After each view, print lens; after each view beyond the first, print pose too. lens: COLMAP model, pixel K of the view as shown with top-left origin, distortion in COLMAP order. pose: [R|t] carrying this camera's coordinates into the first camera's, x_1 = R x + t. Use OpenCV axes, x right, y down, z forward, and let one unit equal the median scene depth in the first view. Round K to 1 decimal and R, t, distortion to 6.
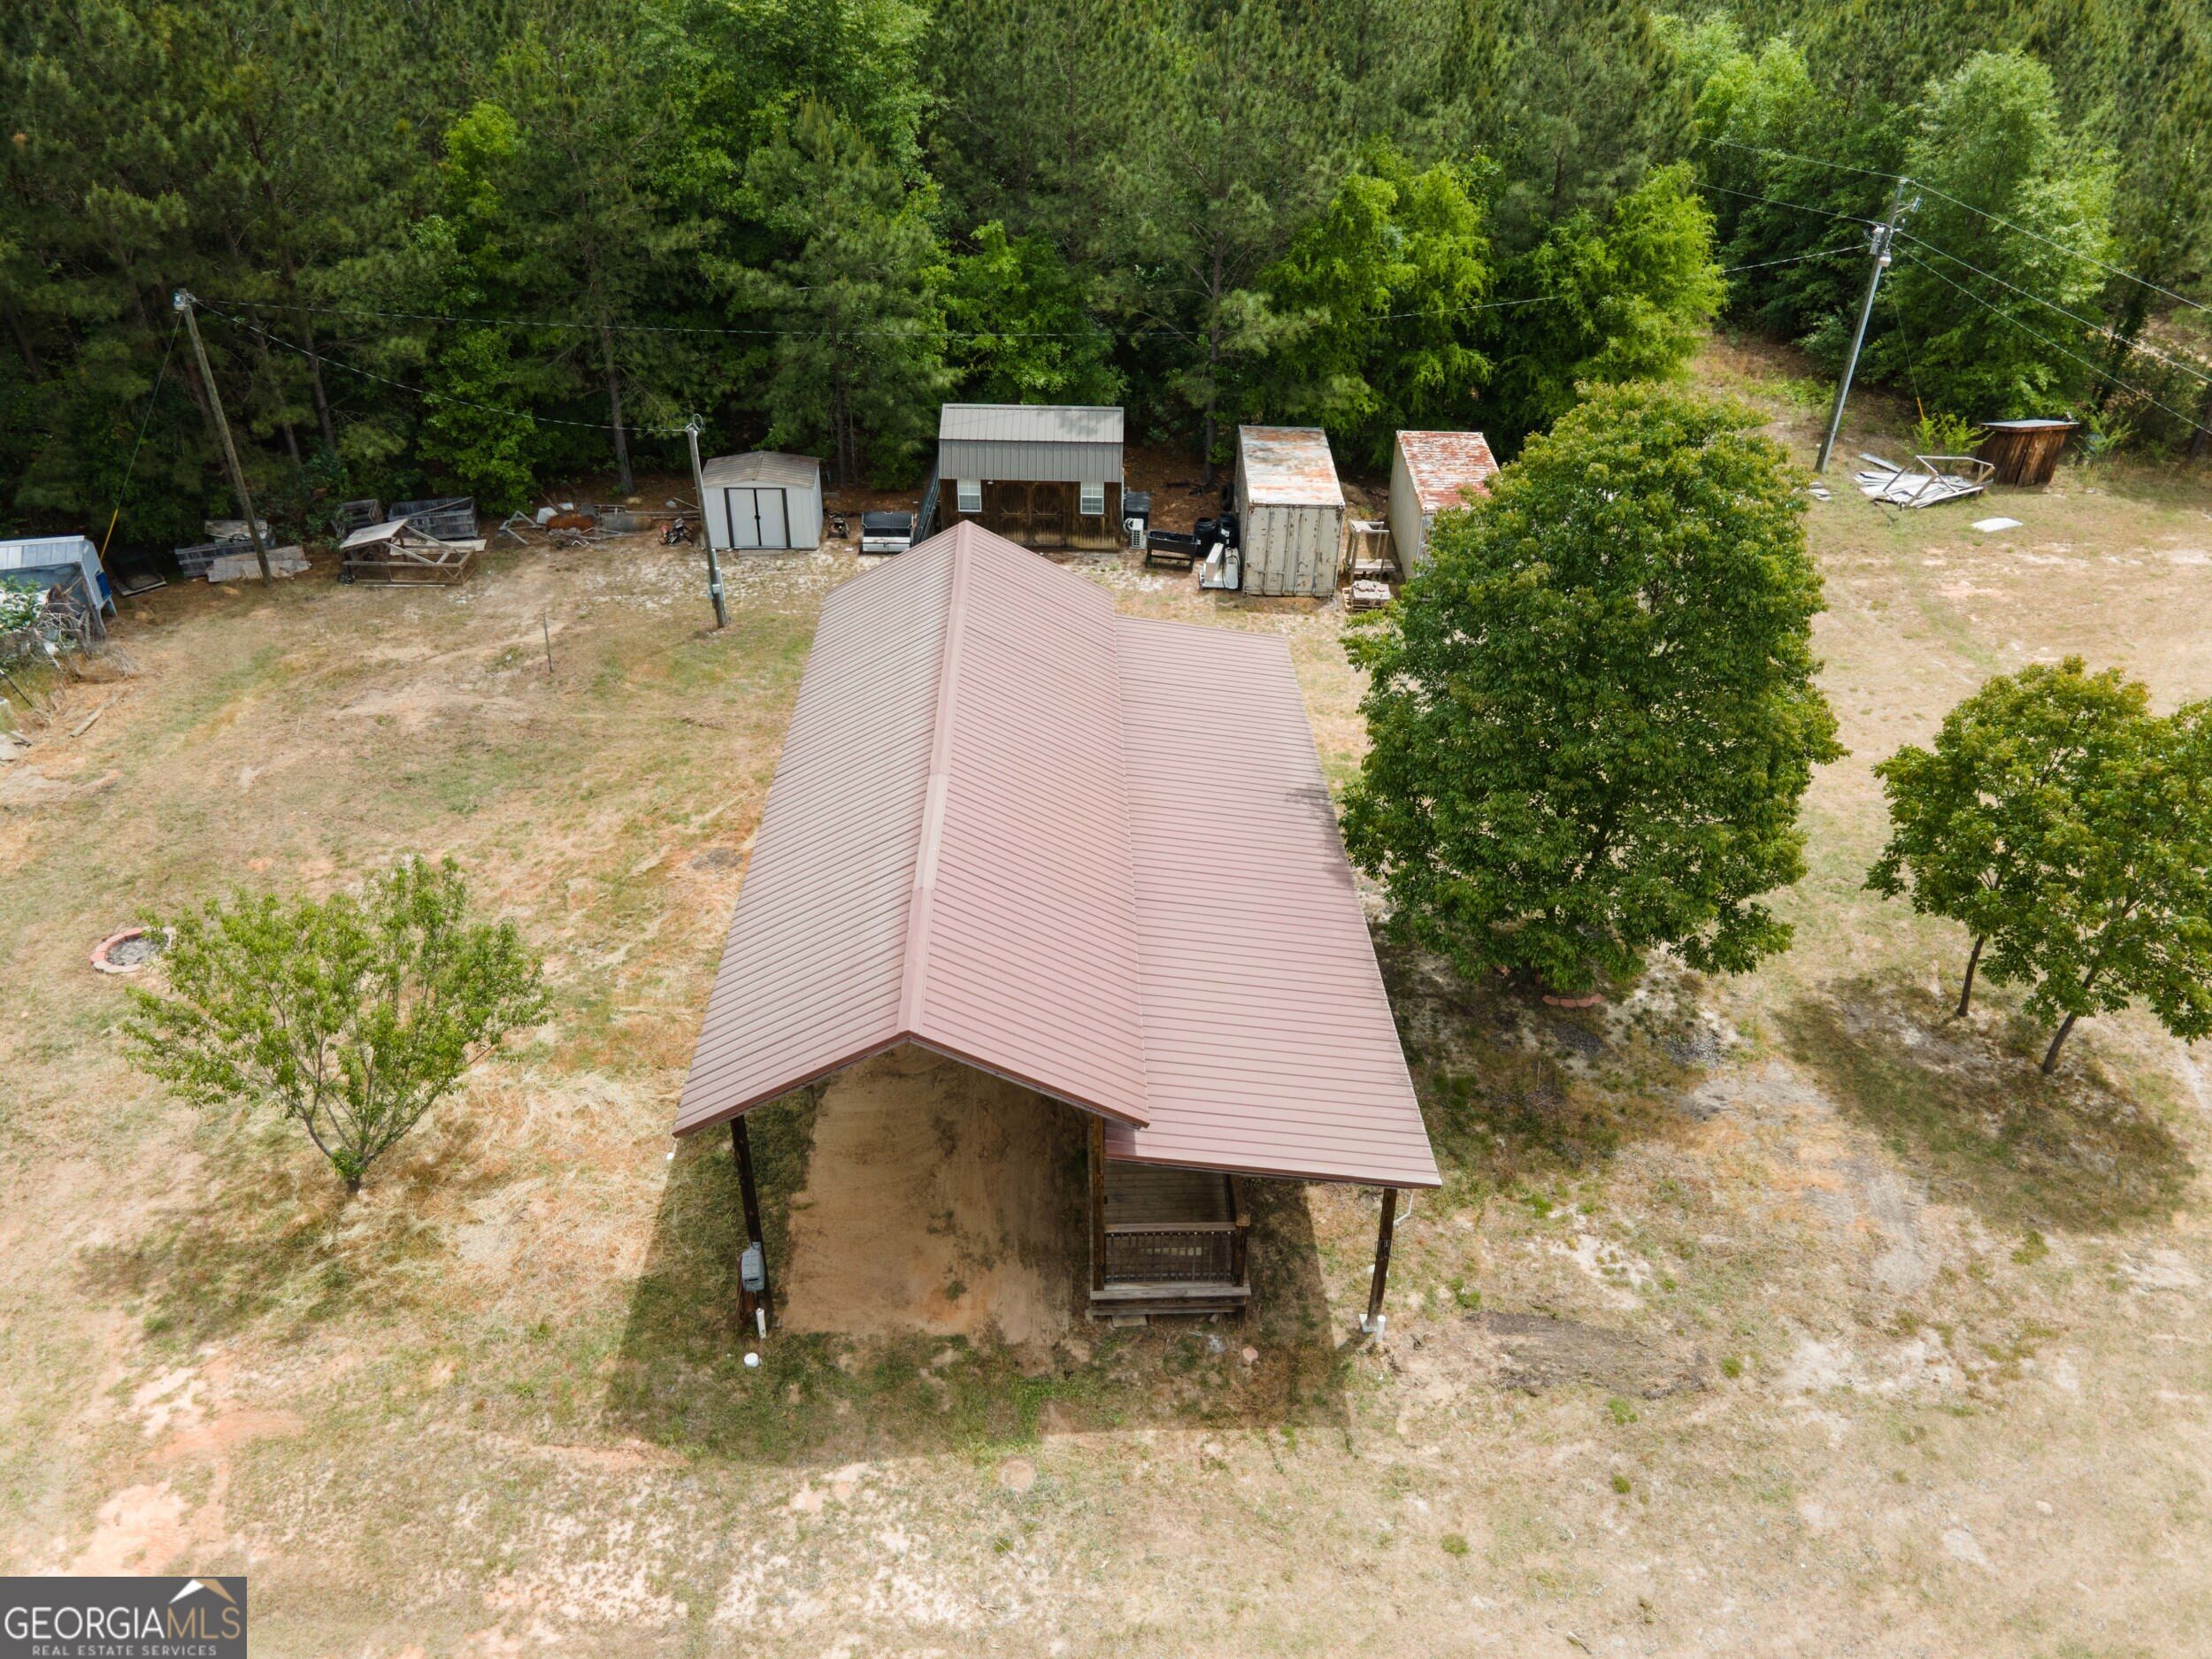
lens RADIAL K [[1609.6, 0, 1110.1], [0, 1609.6, 832.0], [0, 0, 1]] dist [0.045029, -0.016748]
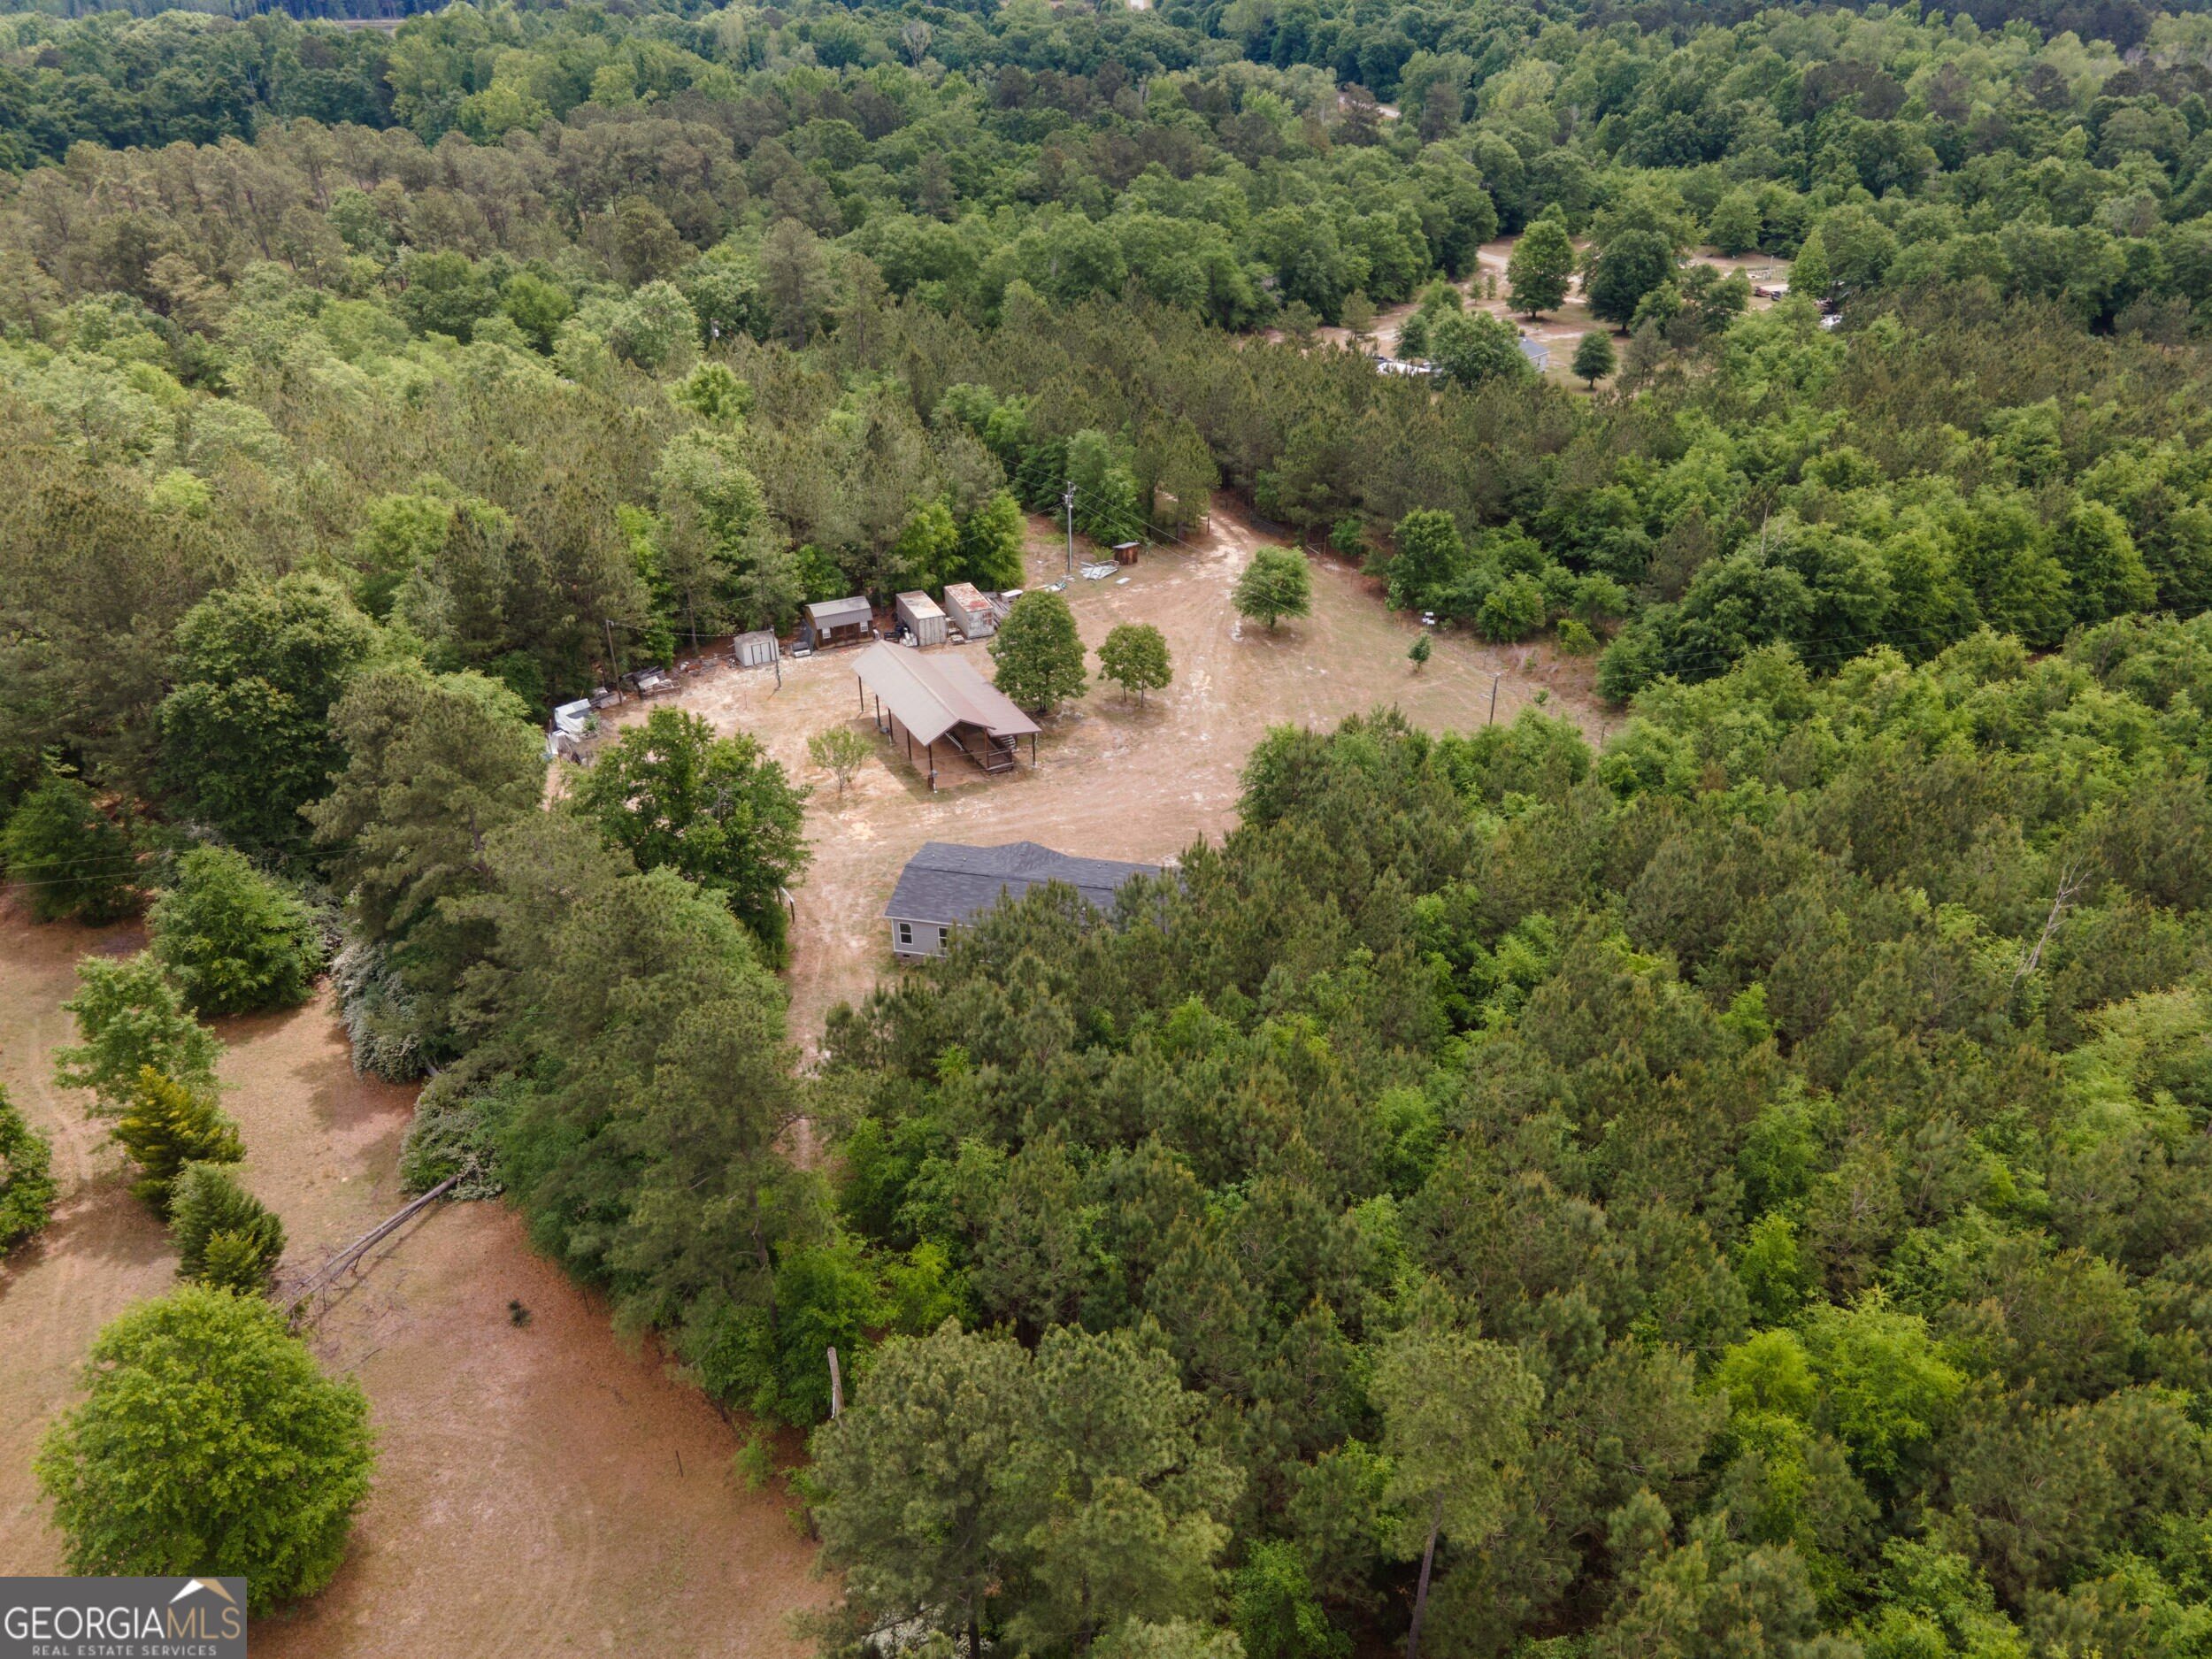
lens RADIAL K [[1609.6, 0, 1103.8], [0, 1609.6, 839.0], [0, 0, 1]] dist [0.045029, -0.016748]
pose [[0.897943, -0.239646, 0.369145, -0.848680], [0.246896, 0.968630, 0.028255, 0.222430], [-0.364336, 0.065769, 0.928942, -2.062946]]
